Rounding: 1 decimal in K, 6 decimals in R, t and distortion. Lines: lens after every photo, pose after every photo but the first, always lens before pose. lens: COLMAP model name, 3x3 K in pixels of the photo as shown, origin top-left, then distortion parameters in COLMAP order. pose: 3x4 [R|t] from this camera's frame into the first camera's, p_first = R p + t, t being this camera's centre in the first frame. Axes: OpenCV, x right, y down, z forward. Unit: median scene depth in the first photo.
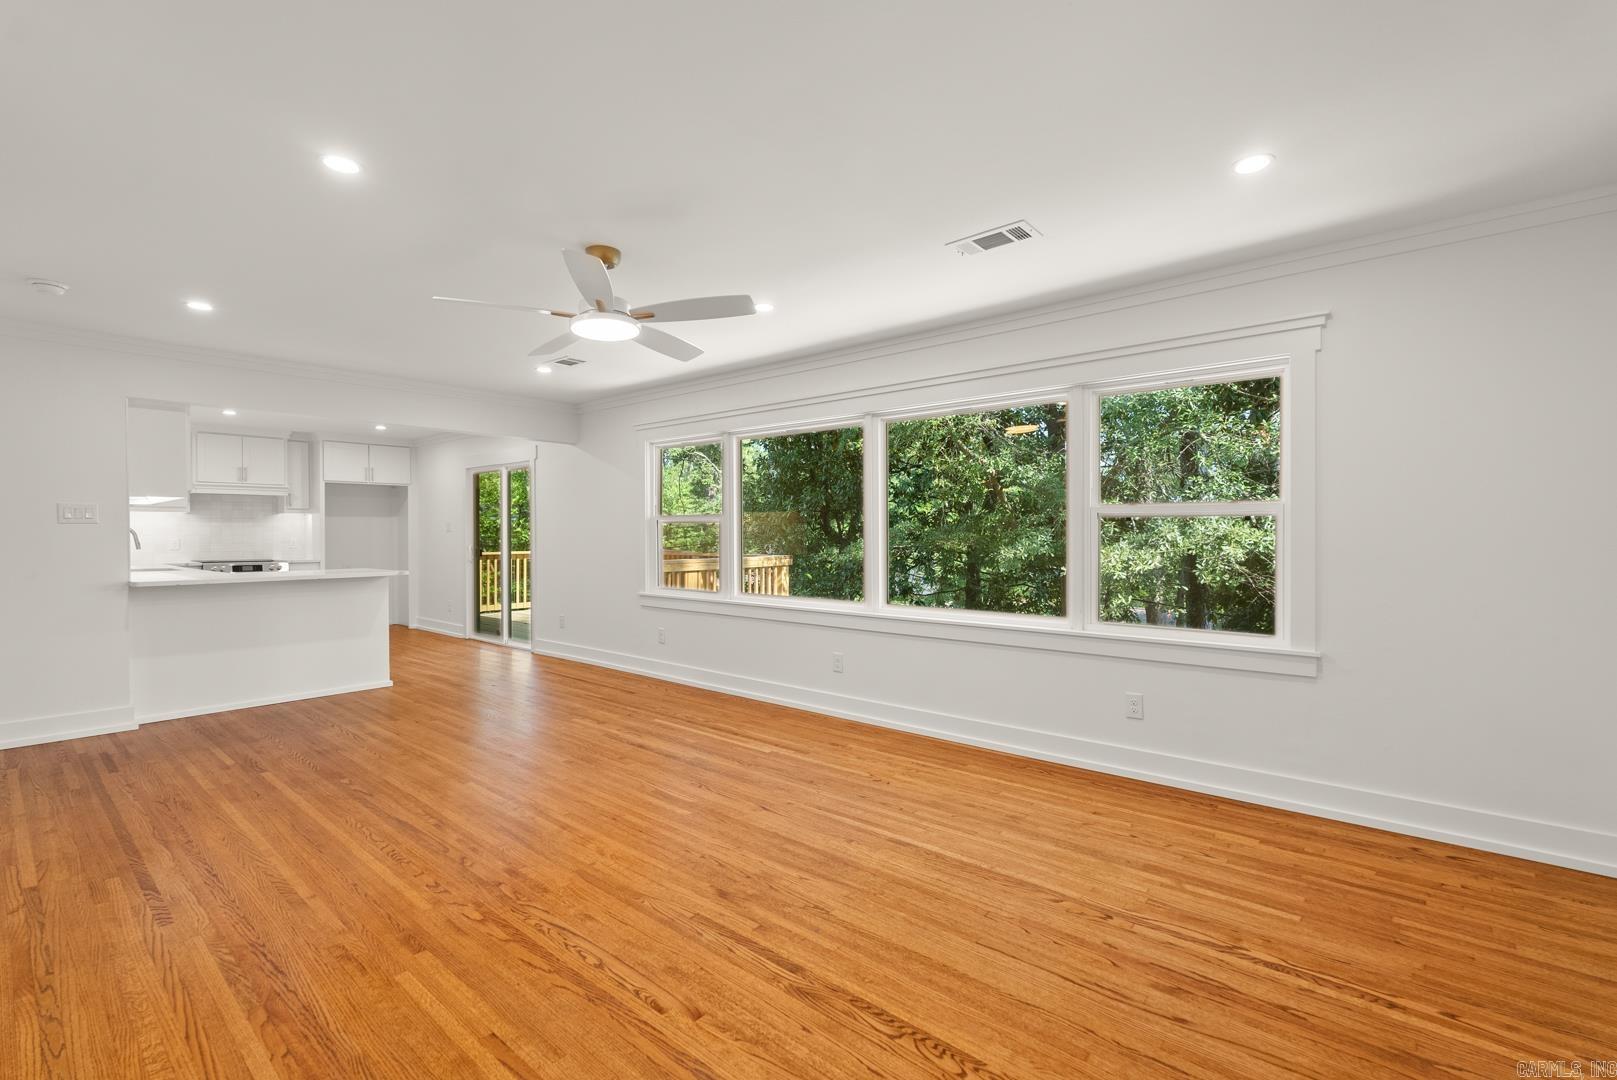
lens RADIAL K [[724.1, 0, 809.0], [0, 724.1, 539.3], [0, 0, 1]] dist [-0.008407, 0.001057]
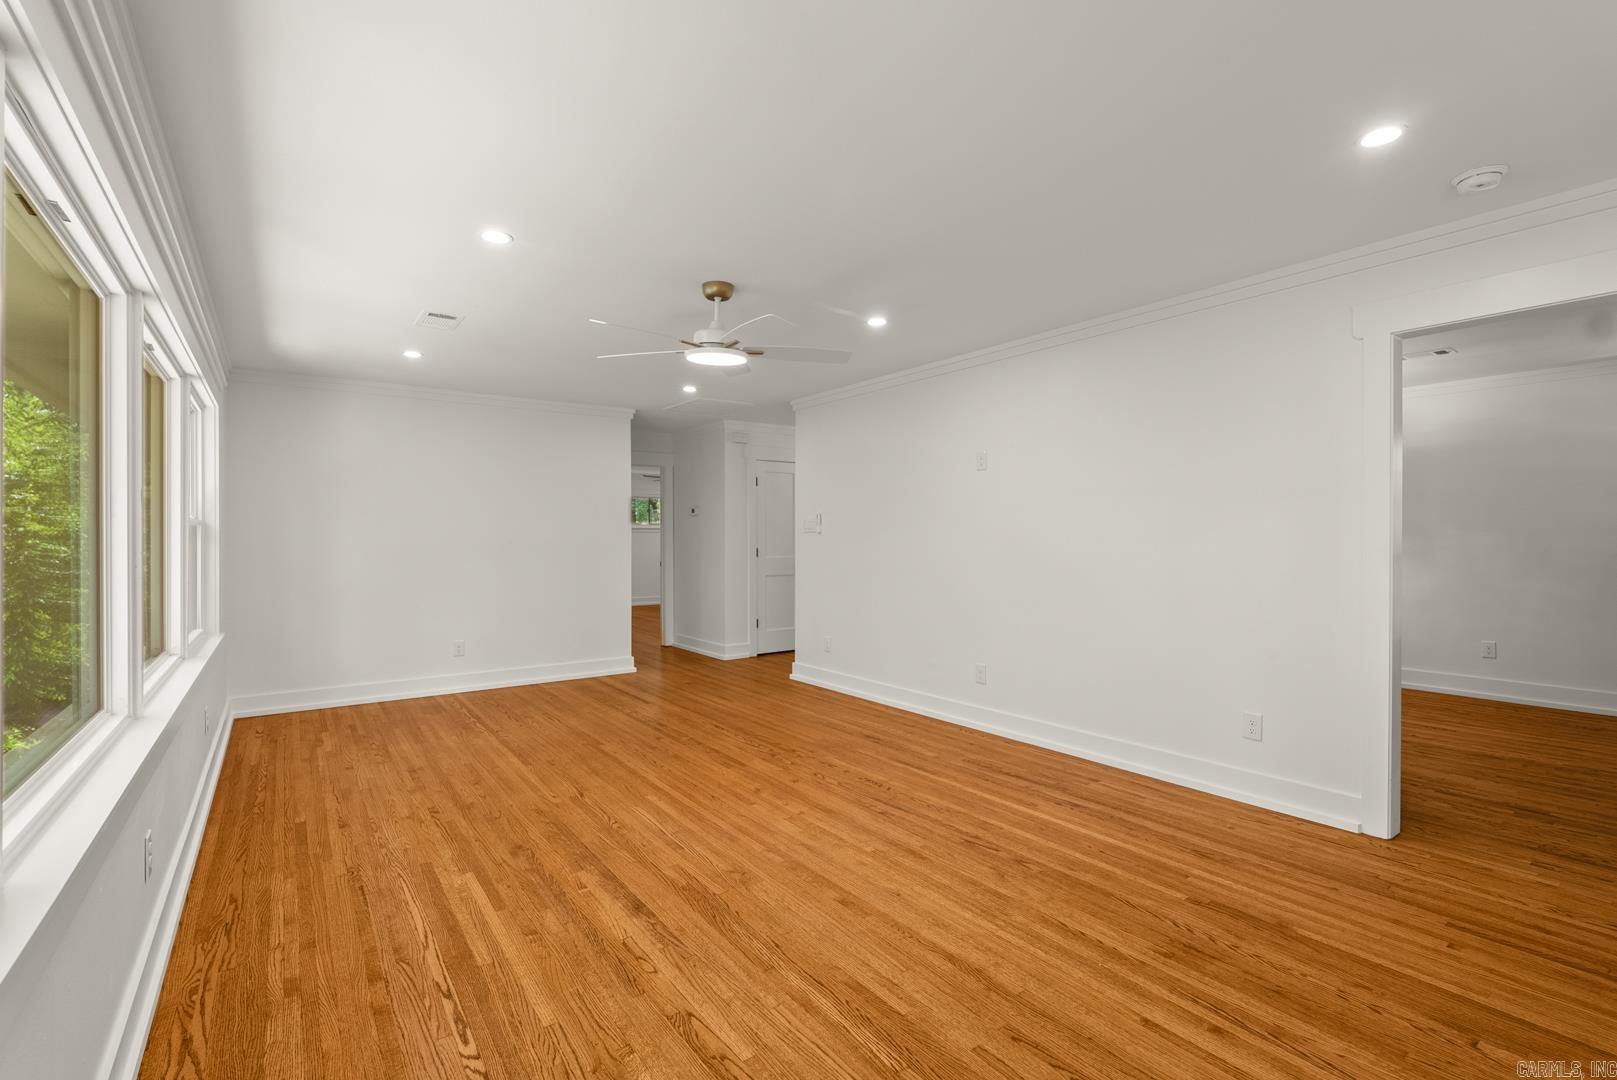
lens RADIAL K [[724.1, 0, 807.4], [0, 724.1, 536.9], [0, 0, 1]] dist [-0.008407, 0.001057]
pose [[-0.973076, 0.003555, 0.230459, -0.589729], [0.005393, 0.999958, 0.007347, -0.022857], [-0.230423, 0.008392, -0.973054, 1.801426]]
